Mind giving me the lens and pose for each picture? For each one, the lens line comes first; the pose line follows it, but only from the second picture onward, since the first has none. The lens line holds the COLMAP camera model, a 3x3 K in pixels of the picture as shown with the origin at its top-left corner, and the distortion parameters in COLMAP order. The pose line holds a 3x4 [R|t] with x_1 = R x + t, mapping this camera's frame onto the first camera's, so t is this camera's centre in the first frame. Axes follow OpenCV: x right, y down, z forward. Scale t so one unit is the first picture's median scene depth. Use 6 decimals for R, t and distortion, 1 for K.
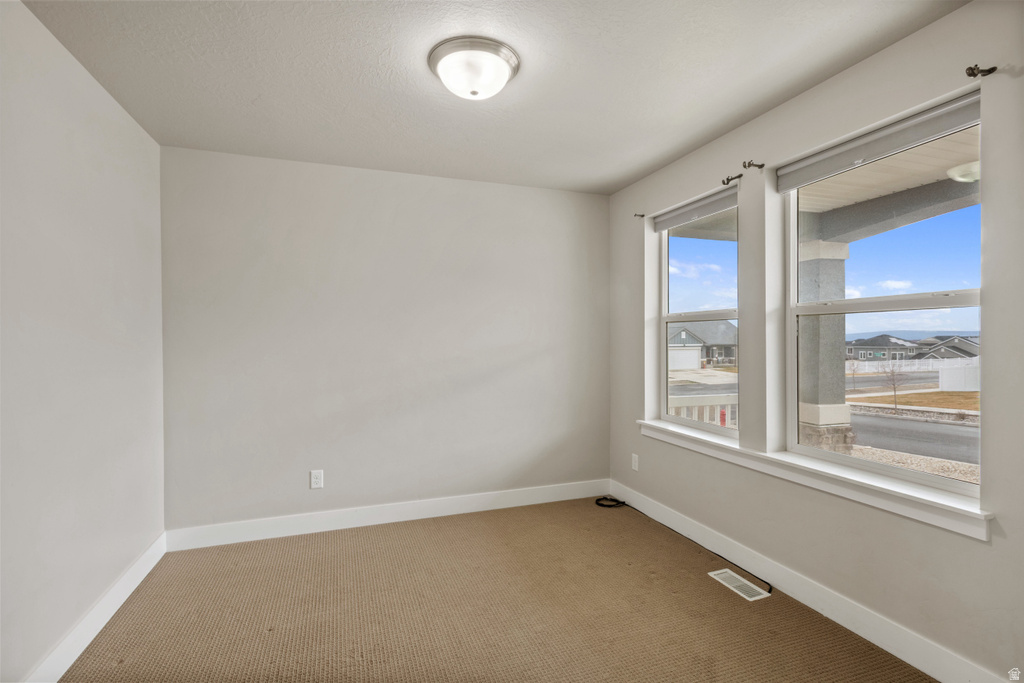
lens RADIAL K [[485.9, 0, 512.3], [0, 485.9, 344.0], [0, 0, 1]] dist [0.008026, 0.002209]
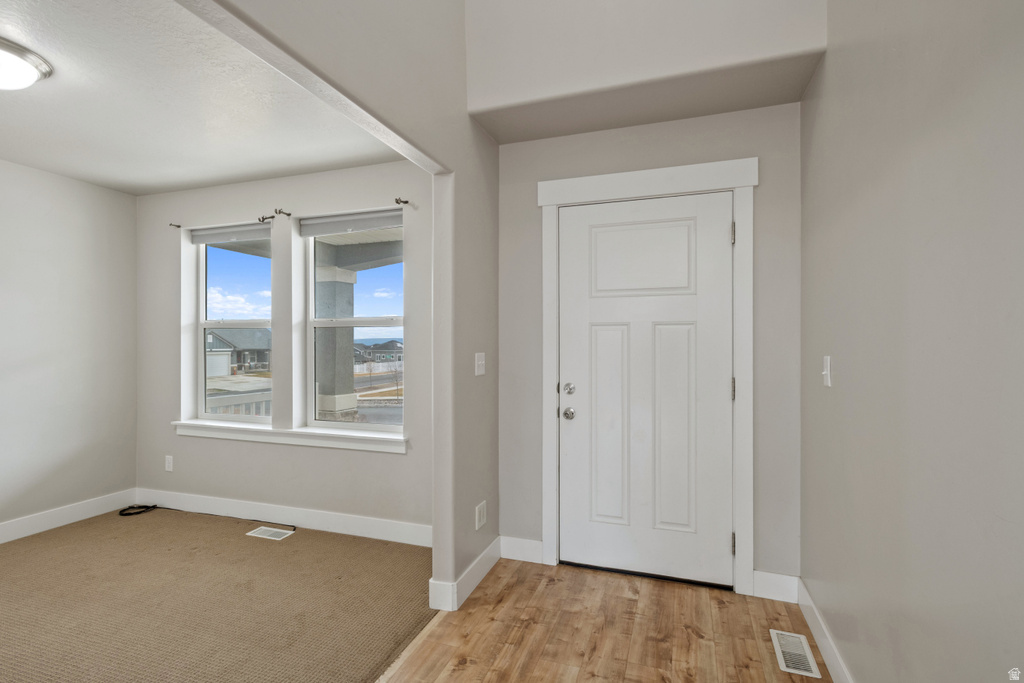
lens RADIAL K [[485.9, 0, 513.4], [0, 485.9, 344.2], [0, 0, 1]] dist [0.008026, 0.002209]
pose [[0.624959, 0.004087, 0.780647, -0.099865], [0.002888, 0.999967, -0.007548, 0.001068], [-0.780652, 0.006972, 0.624927, -0.215112]]
